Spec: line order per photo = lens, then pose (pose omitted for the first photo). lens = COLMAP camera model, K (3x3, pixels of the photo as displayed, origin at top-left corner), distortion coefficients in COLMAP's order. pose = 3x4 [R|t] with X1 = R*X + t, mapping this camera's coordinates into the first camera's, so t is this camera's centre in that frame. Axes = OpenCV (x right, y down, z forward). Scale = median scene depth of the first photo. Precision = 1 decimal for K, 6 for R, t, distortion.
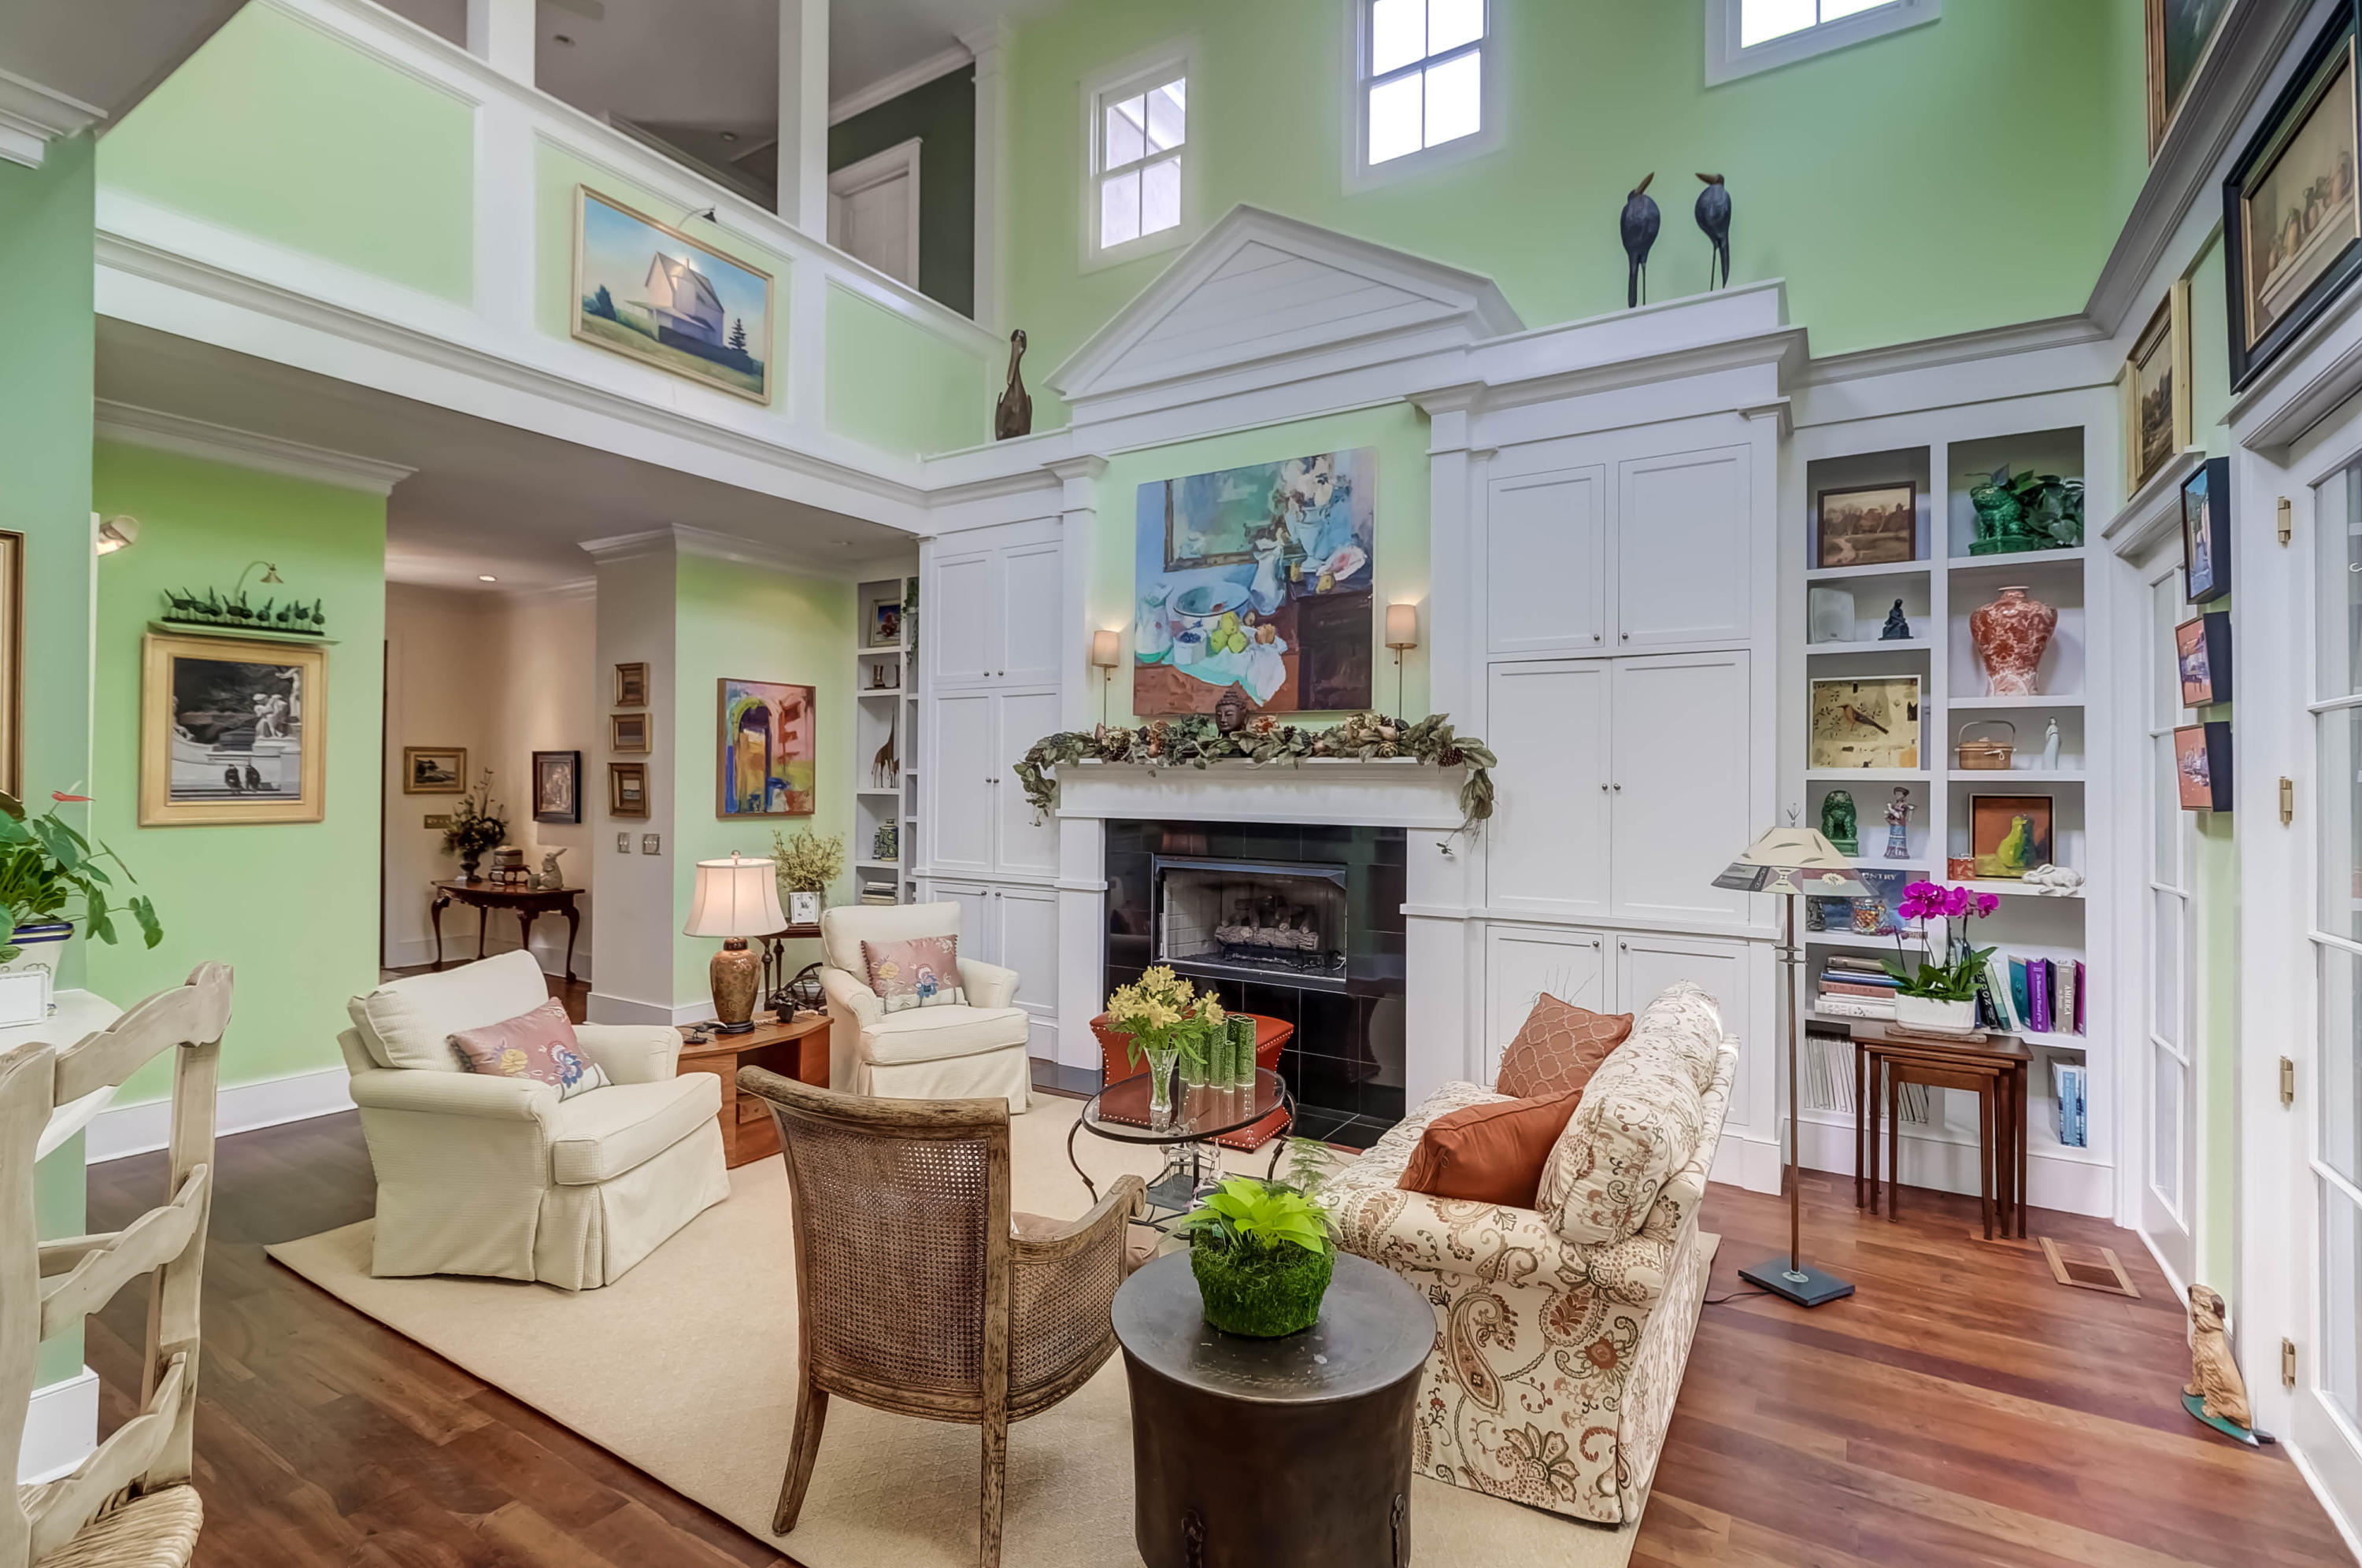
lens RADIAL K [[1083.2, 0, 1183.9], [0, 1083.2, 777.3], [0, 0, 1]] dist [0.003433, -0.000191]
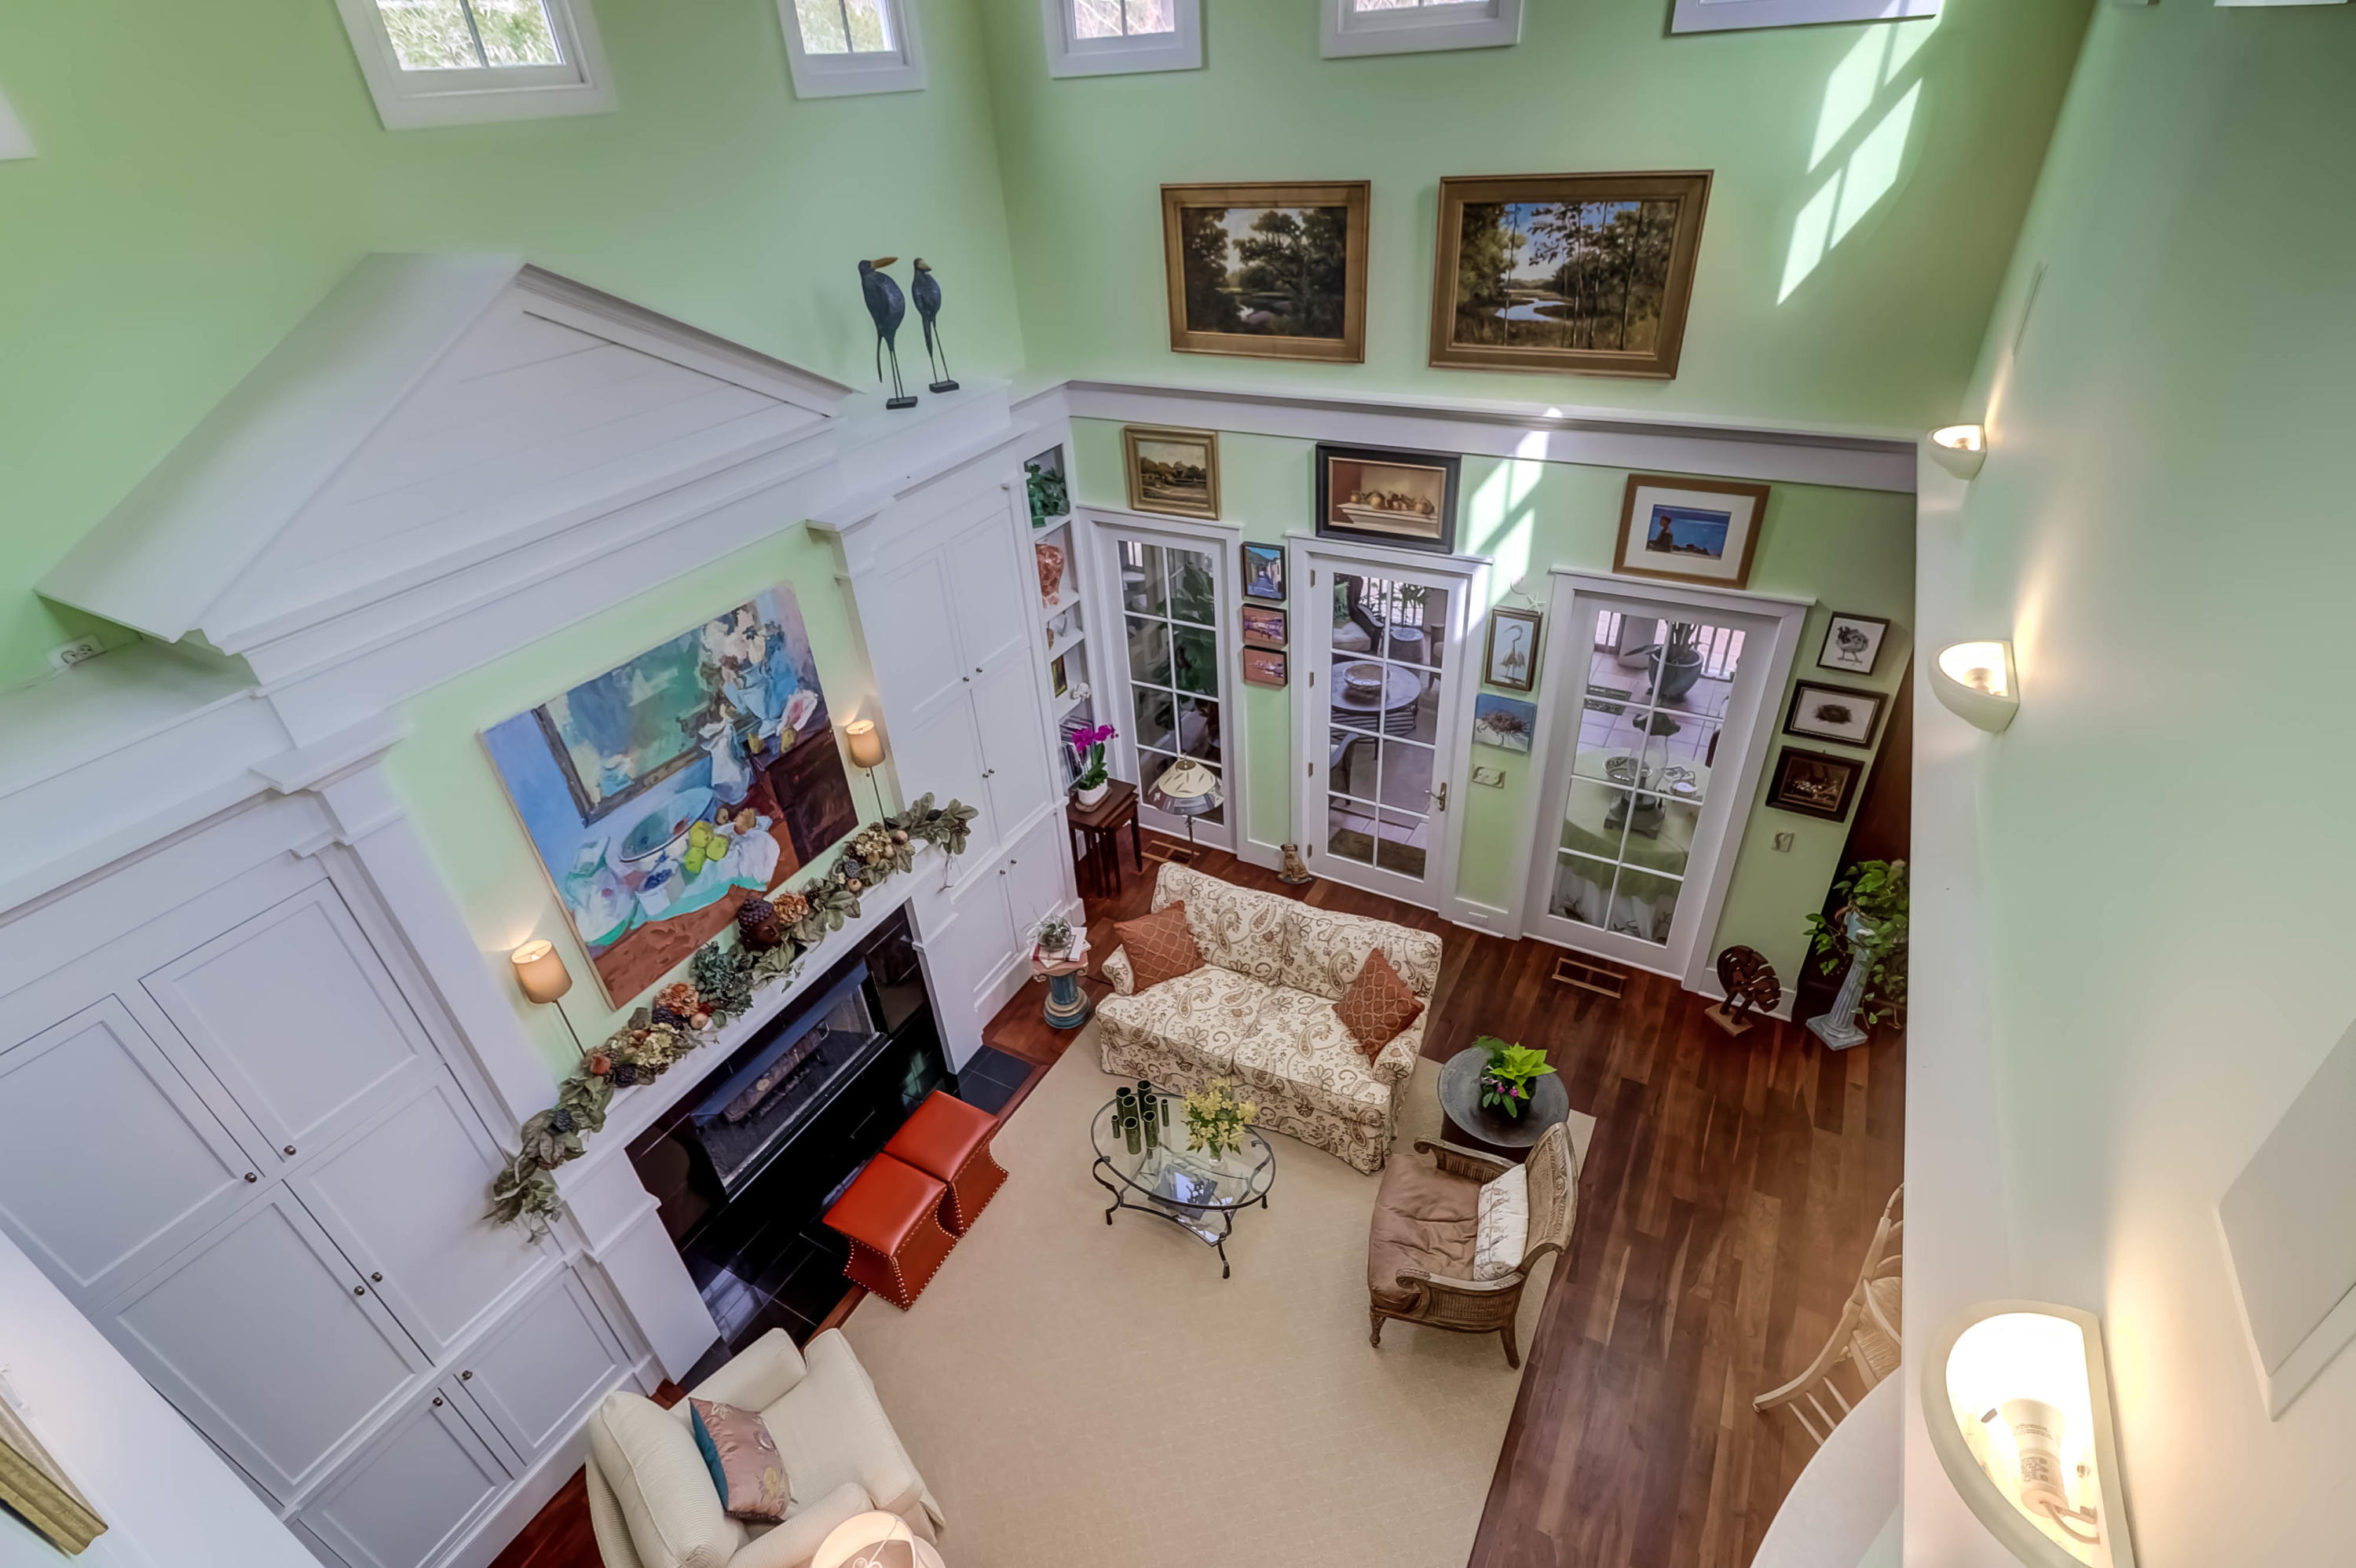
lens RADIAL K [[1080.4, 0, 1177.8], [0, 1080.4, 772.3], [0, 0, 1]] dist [0.003433, -0.000191]
pose [[-0.042321, -0.554385, 0.831184, -0.619754], [0.040400, 0.830299, 0.555852, -0.620431], [-0.998287, 0.057104, -0.012742, 0.674773]]
